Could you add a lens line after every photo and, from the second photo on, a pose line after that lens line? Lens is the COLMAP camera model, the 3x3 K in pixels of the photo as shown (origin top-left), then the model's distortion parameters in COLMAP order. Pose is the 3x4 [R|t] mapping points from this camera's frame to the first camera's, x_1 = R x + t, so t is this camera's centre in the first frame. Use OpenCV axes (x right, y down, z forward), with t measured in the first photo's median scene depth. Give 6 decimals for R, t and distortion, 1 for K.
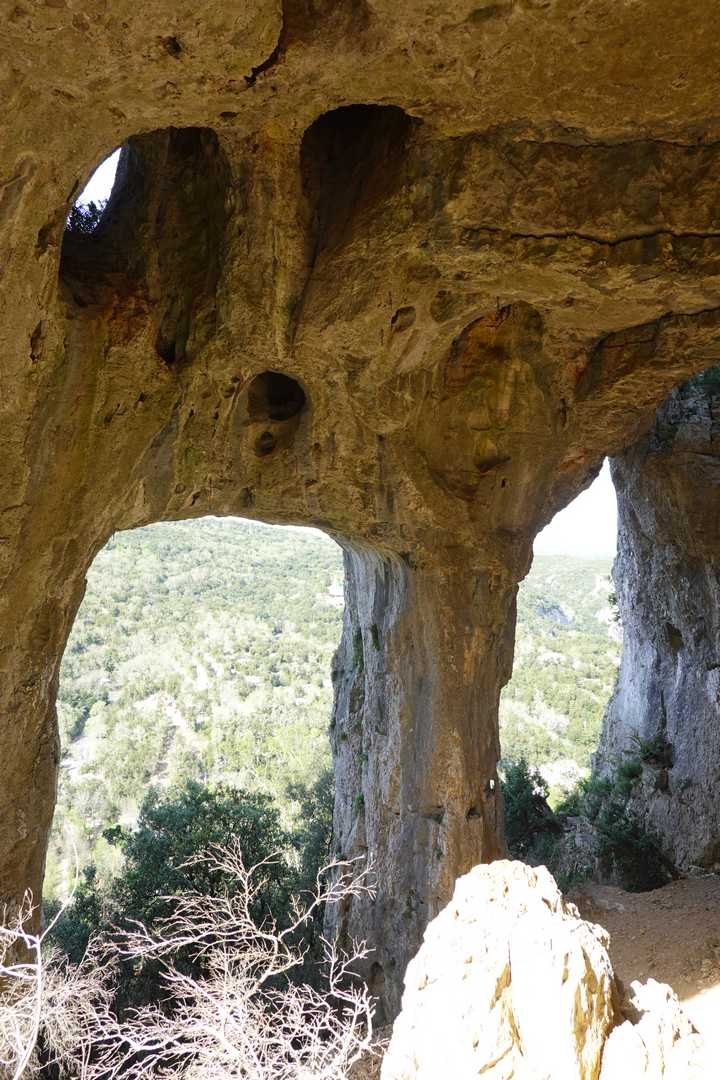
lens RADIAL K [[724.7, 0, 358.0], [0, 724.7, 539.0], [0, 0, 1]] dist [0.001845, 0.000750]
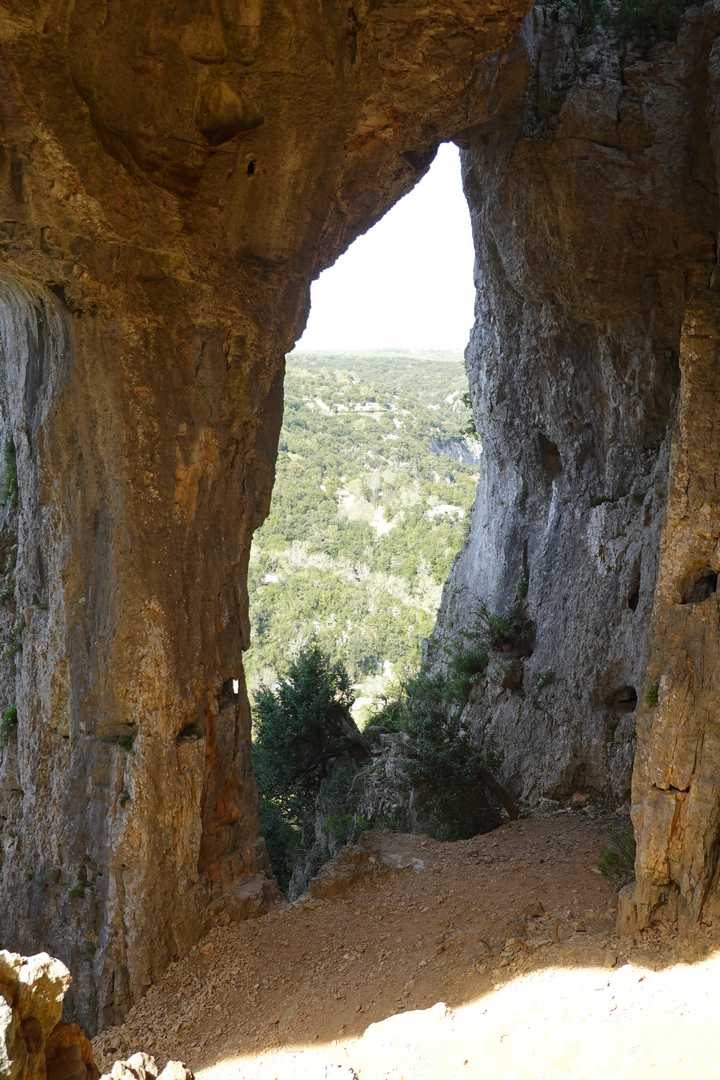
lens RADIAL K [[1103.4, 0, 352.7], [0, 1103.4, 539.6], [0, 0, 1]] dist [-0.008872, 0.000000]
pose [[0.985657, 0.000729, 0.168761, 0.136658], [-0.032047, 0.982604, 0.182925, 0.046908], [-0.165692, -0.185709, 0.968534, 0.114587]]
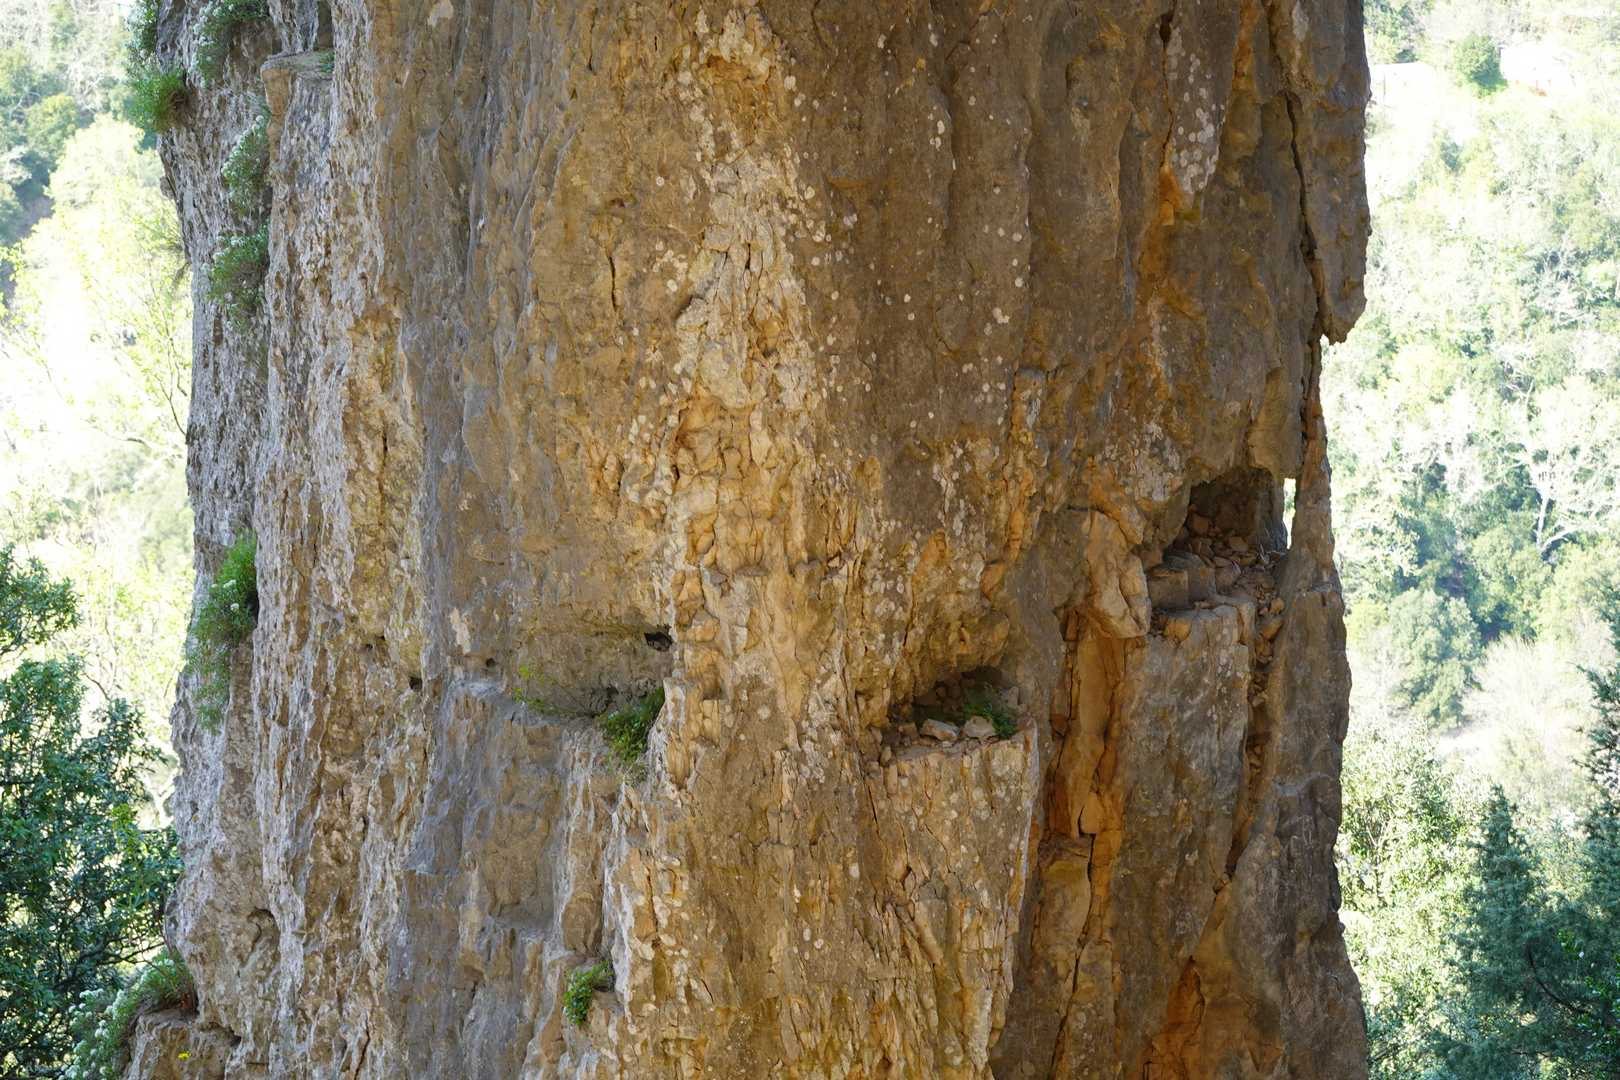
lens RADIAL K [[4736.3, 0, 814.0], [0, 4736.3, 552.9], [0, 0, 1]] dist [0.008506, 0.000000]
pose [[0.978535, 0.055777, -0.198389, 0.289863], [0.004967, 0.956013, 0.293283, 0.119705], [0.206021, -0.287973, 0.935215, 0.257258]]
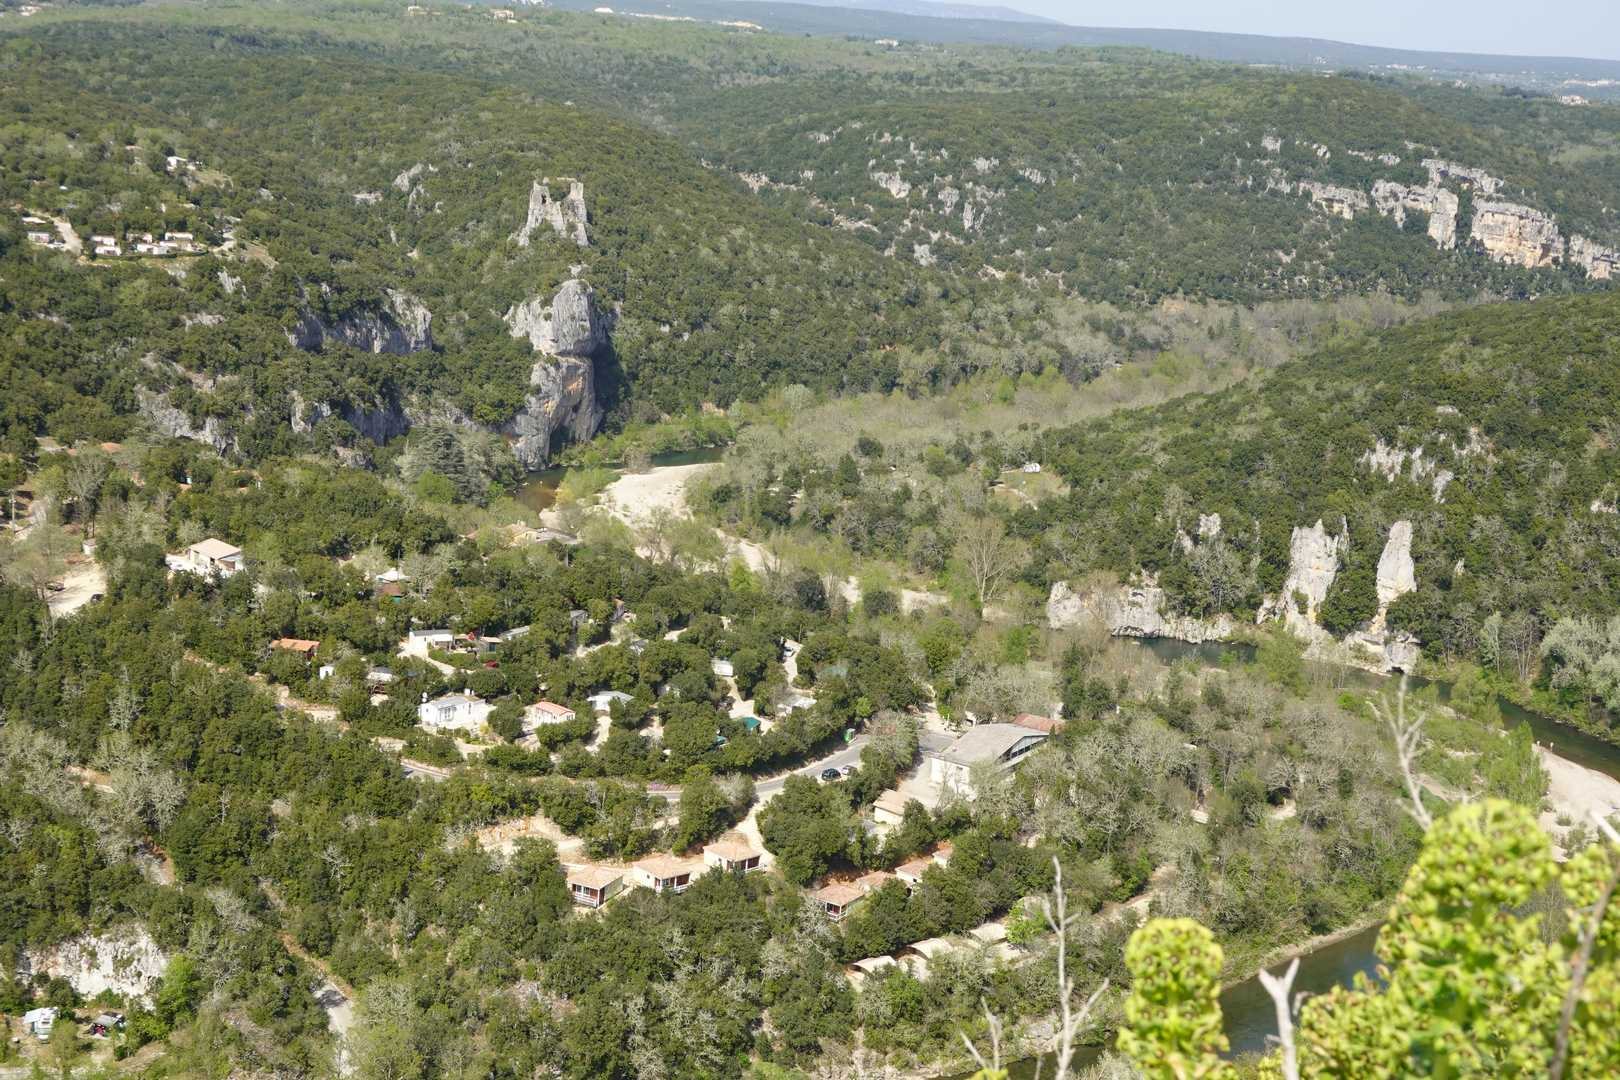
lens RADIAL K [[2293.2, 0, 808.1], [0, 2293.2, 545.9], [0, 0, 1]] dist [0.046865, 0.000000]
pose [[0.944954, -0.033027, 0.325533, 4.274125], [-0.061816, 0.958957, 0.276731, -3.631733], [-0.321312, -0.281622, 0.904128, -1.207497]]
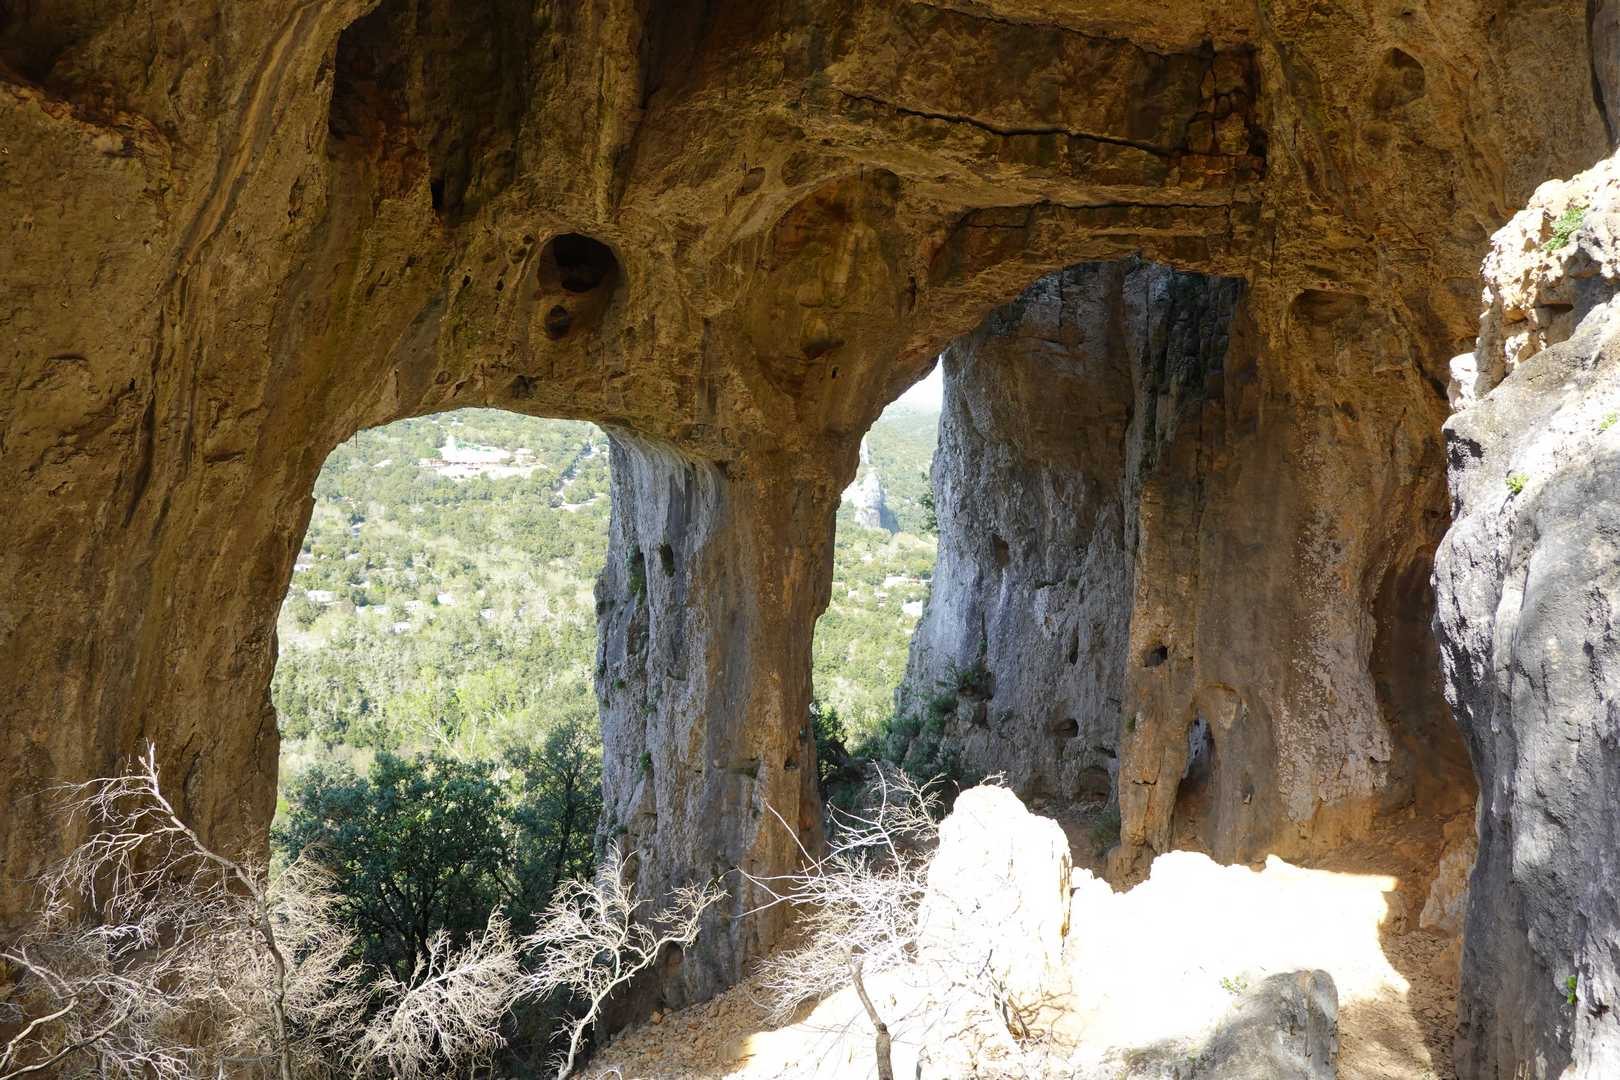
lens RADIAL K [[1087.0, 0, 812.3], [0, 1087.0, 536.4], [0, 0, 1]] dist [0.001845, 0.000750]
pose [[0.957188, -0.010682, 0.289271, -0.181942], [-0.031458, 0.989561, 0.140637, -0.067828], [-0.287753, -0.143716, 0.946860, -0.180777]]
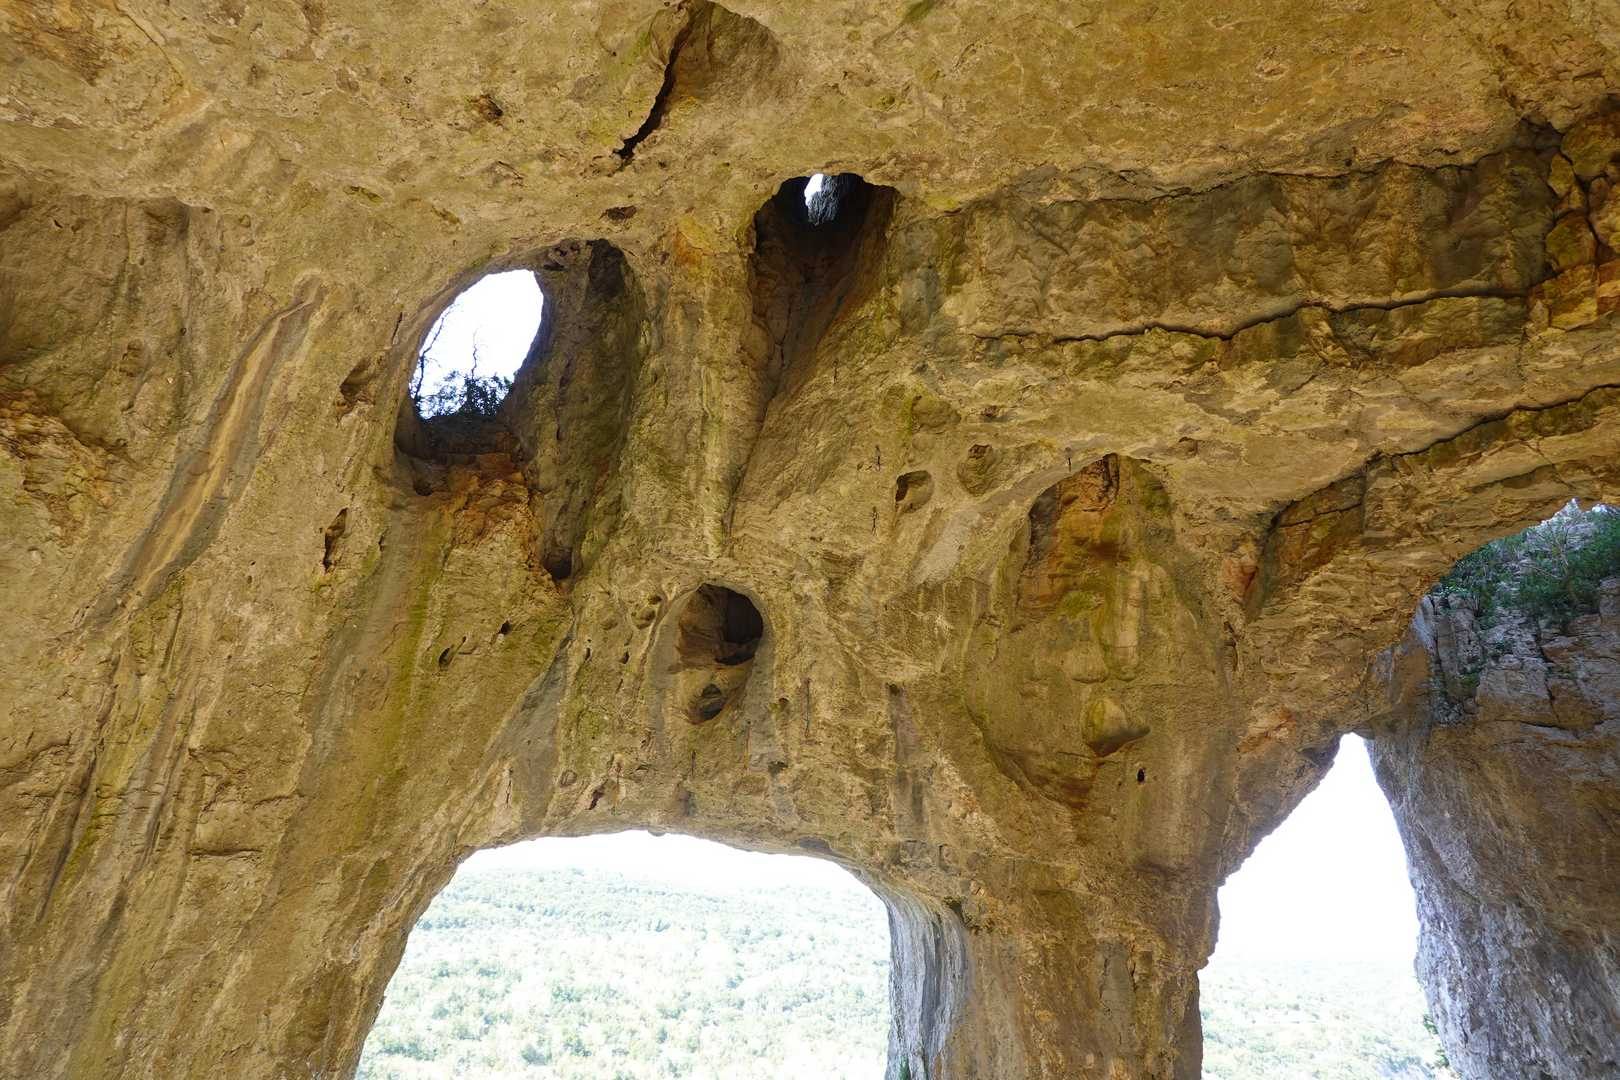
lens RADIAL K [[1087.0, 0, 812.1], [0, 1087.0, 541.9], [0, 0, 1]] dist [0.001845, 0.000750]
pose [[0.979047, -0.047209, -0.198088, 0.128421], [-0.020667, 0.944698, -0.327290, 0.032961], [0.202585, 0.324526, 0.923928, 0.114945]]
